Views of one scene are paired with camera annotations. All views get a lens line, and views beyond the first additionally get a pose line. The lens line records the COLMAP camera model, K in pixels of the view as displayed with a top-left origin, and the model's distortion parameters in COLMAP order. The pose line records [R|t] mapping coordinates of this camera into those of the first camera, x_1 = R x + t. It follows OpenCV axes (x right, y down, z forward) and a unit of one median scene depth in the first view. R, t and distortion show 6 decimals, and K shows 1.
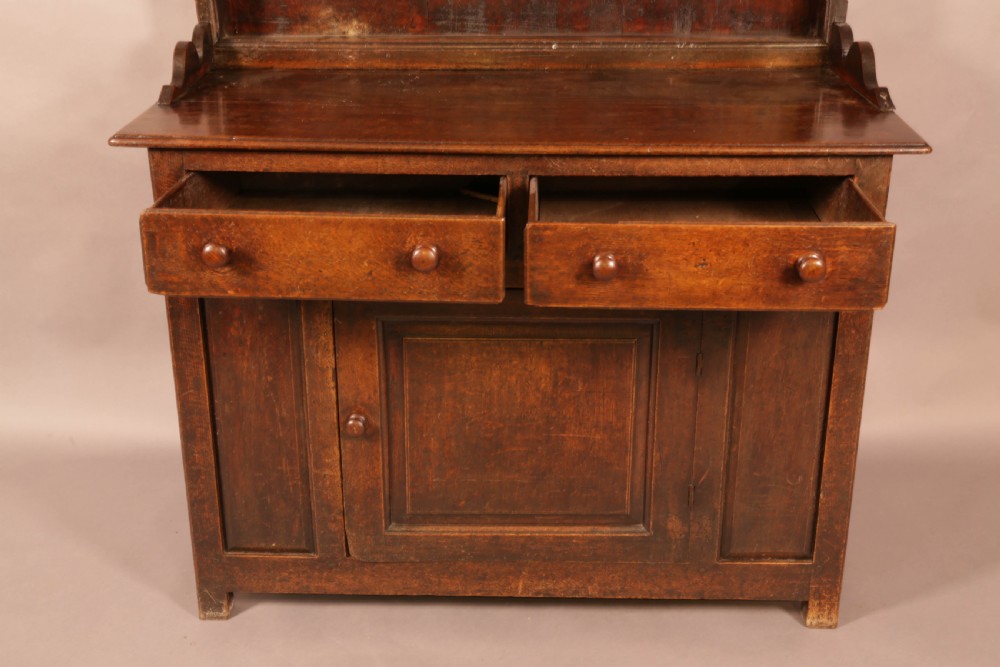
lens RADIAL K [[1236.7, 0, 499.8], [0, 1236.7, 333.8], [0, 0, 1]] dist [0.100729, 0.000000]
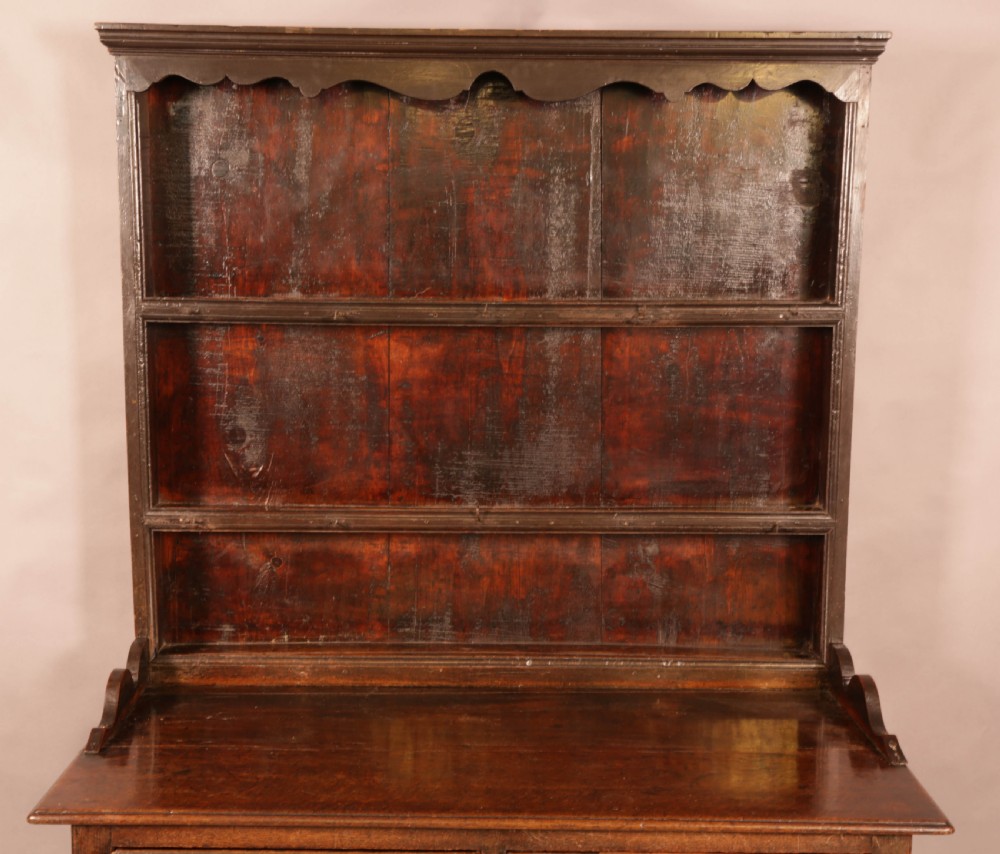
lens RADIAL K [[1426.0, 0, 498.3], [0, 1426.0, 437.8], [0, 0, 1]] dist [0.063262, 0.000000]
pose [[0.999307, 0.007541, 0.036449, -0.019075], [0.002090, 0.966347, -0.257233, -0.132816], [-0.037162, 0.257131, 0.965662, -0.051685]]
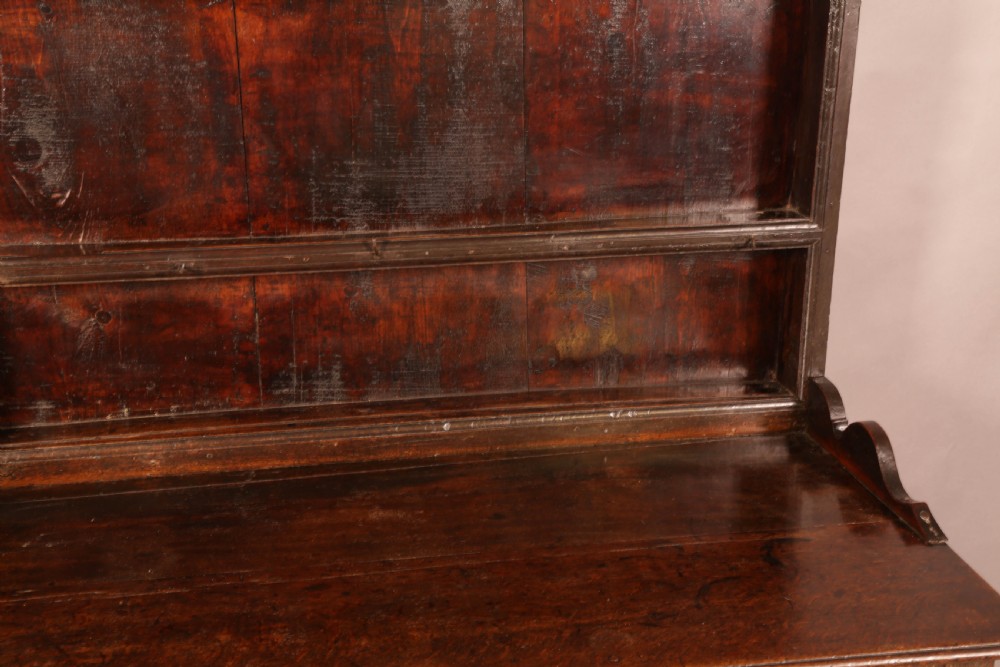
lens RADIAL K [[1236.7, 0, 497.3], [0, 1236.7, 337.8], [0, 0, 1]] dist [0.100729, 0.000000]
pose [[0.981276, -0.062597, 0.182154, -0.059641], [0.075793, 0.994910, -0.066399, -0.253578], [-0.177070, 0.078962, 0.981026, 0.312404]]
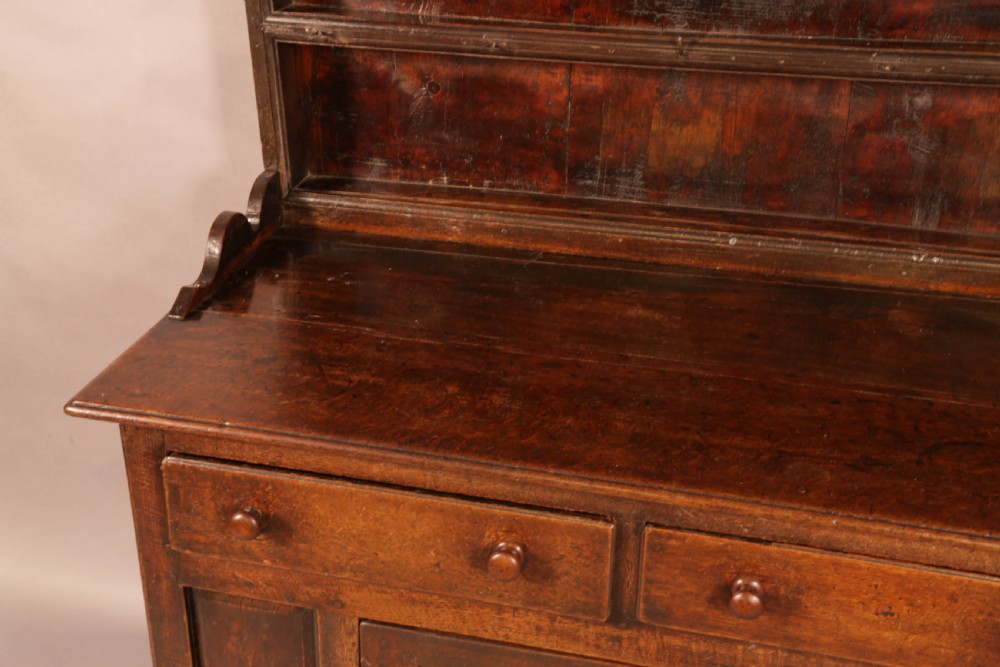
lens RADIAL K [[1236.7, 0, 504.4], [0, 1236.7, 327.1], [0, 0, 1]] dist [0.100729, 0.000000]
pose [[0.979728, 0.101904, -0.172479, 0.047582], [-0.090138, 0.993120, 0.074748, -0.243948], [0.178909, -0.057685, 0.982173, 0.301727]]
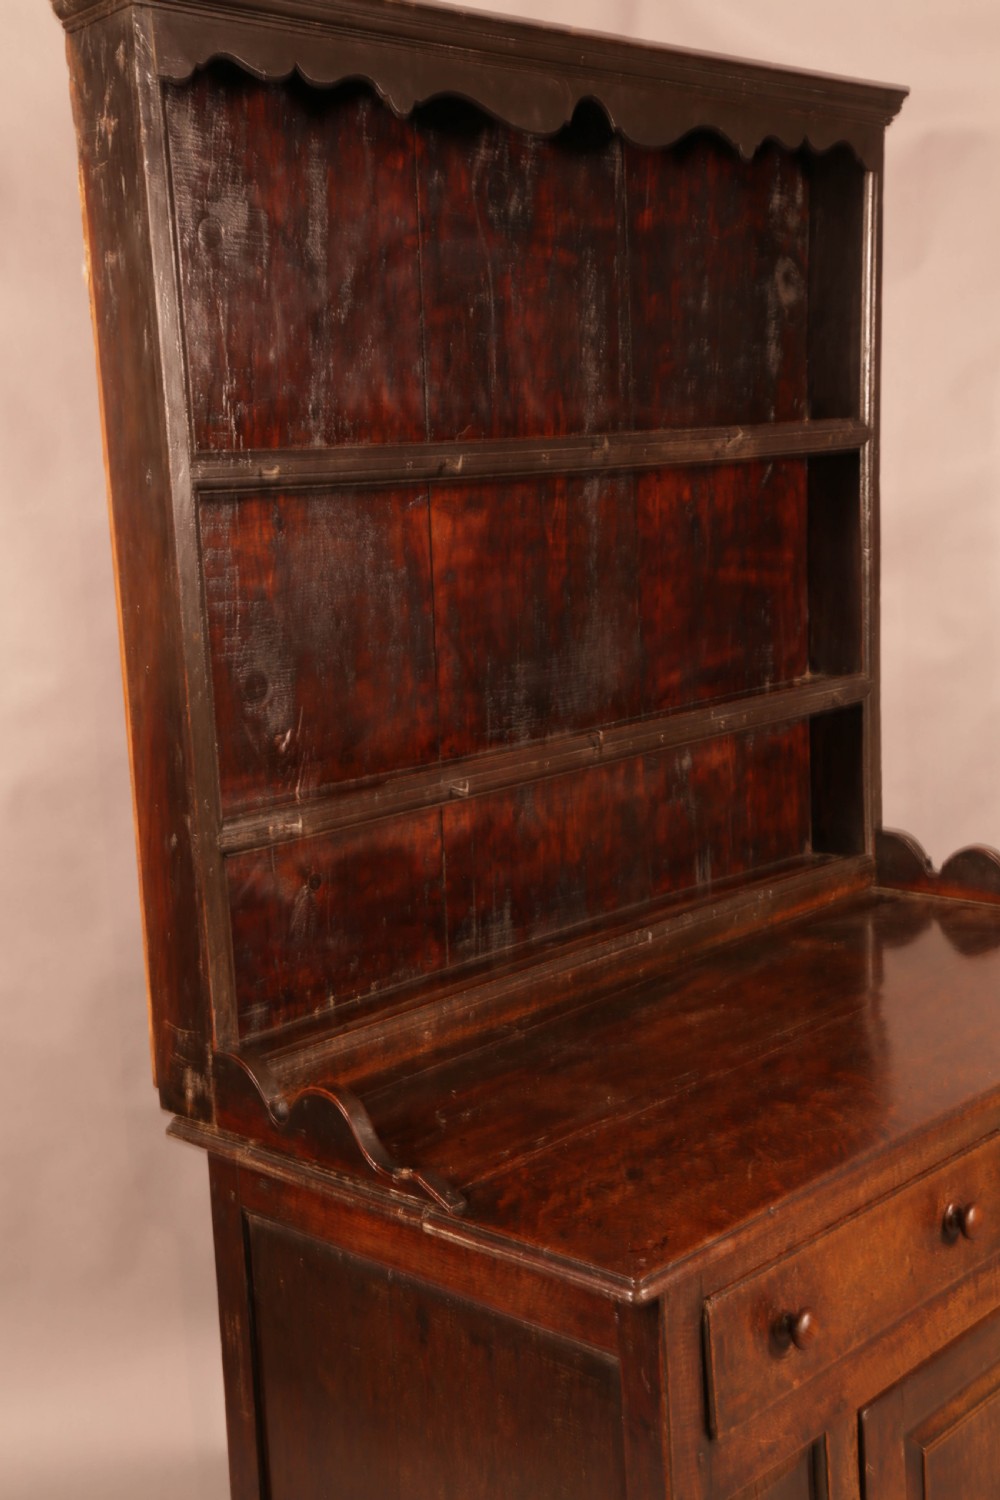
lens RADIAL K [[1855.1, 0, 497.3], [0, 1855.1, 751.7], [0, 0, 1]] dist [0.100729, 0.000000]
pose [[0.661590, -0.150214, 0.734666, -0.781201], [0.334503, 0.935970, -0.109856, -0.263524], [-0.671124, 0.318427, 0.669475, 0.396380]]
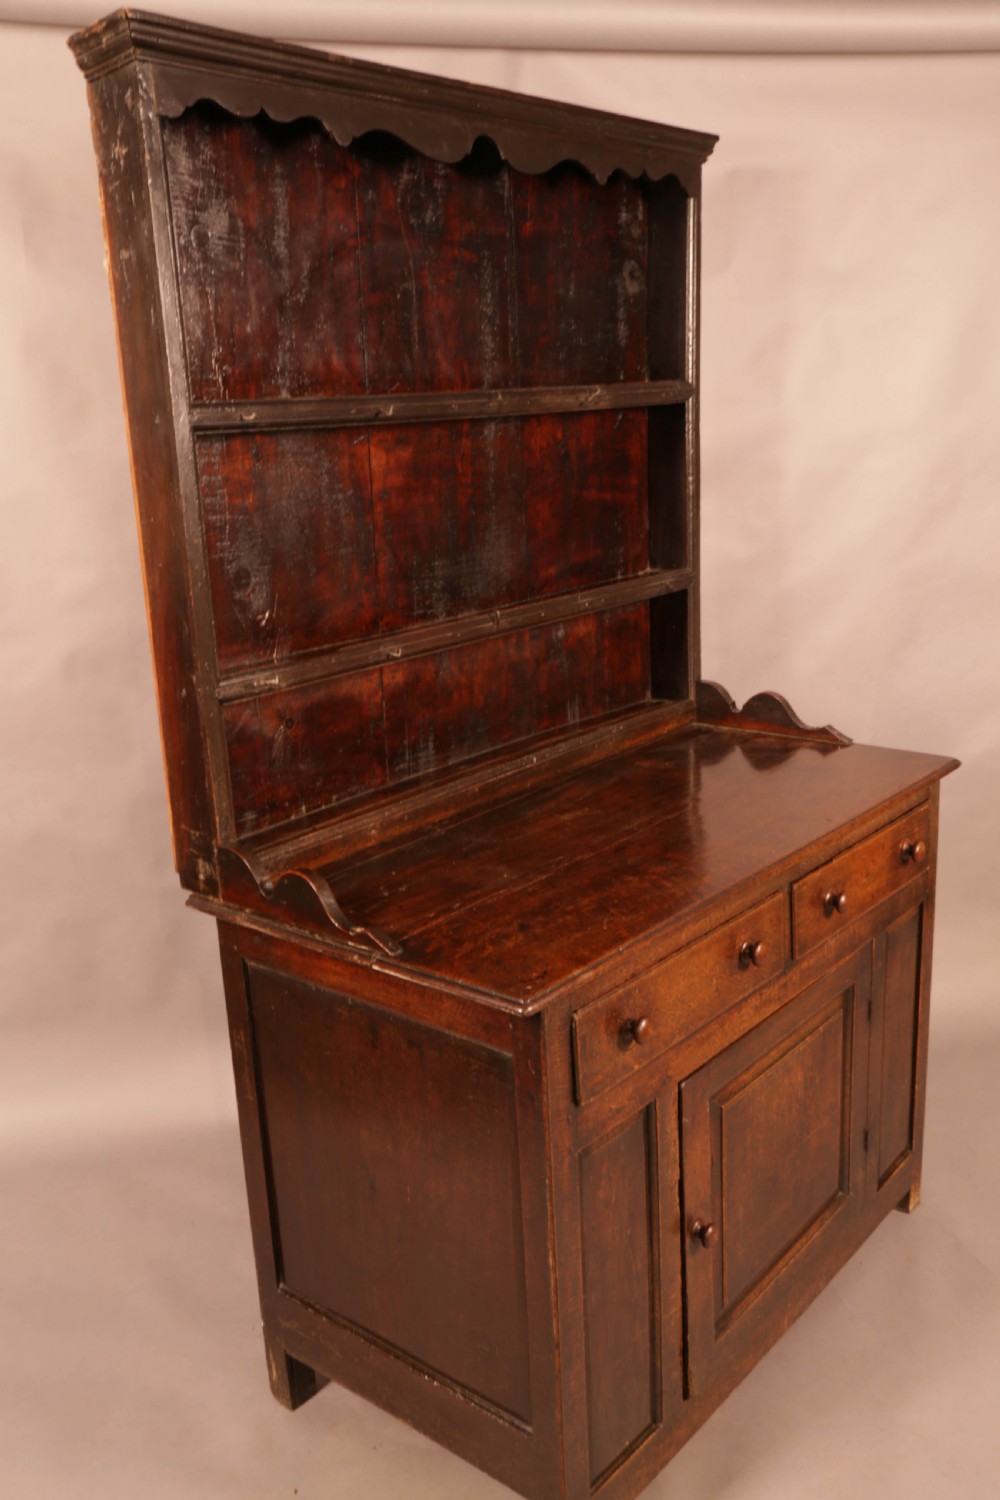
lens RADIAL K [[1341.0, 0, 493.8], [0, 1341.0, 756.1], [0, 0, 1]] dist [-0.026366, 0.028748]
pose [[0.622106, -0.226318, 0.749509, -0.772066], [0.347777, 0.937561, -0.005560, -0.260347], [-0.701452, 0.264121, 0.661970, 0.403560]]
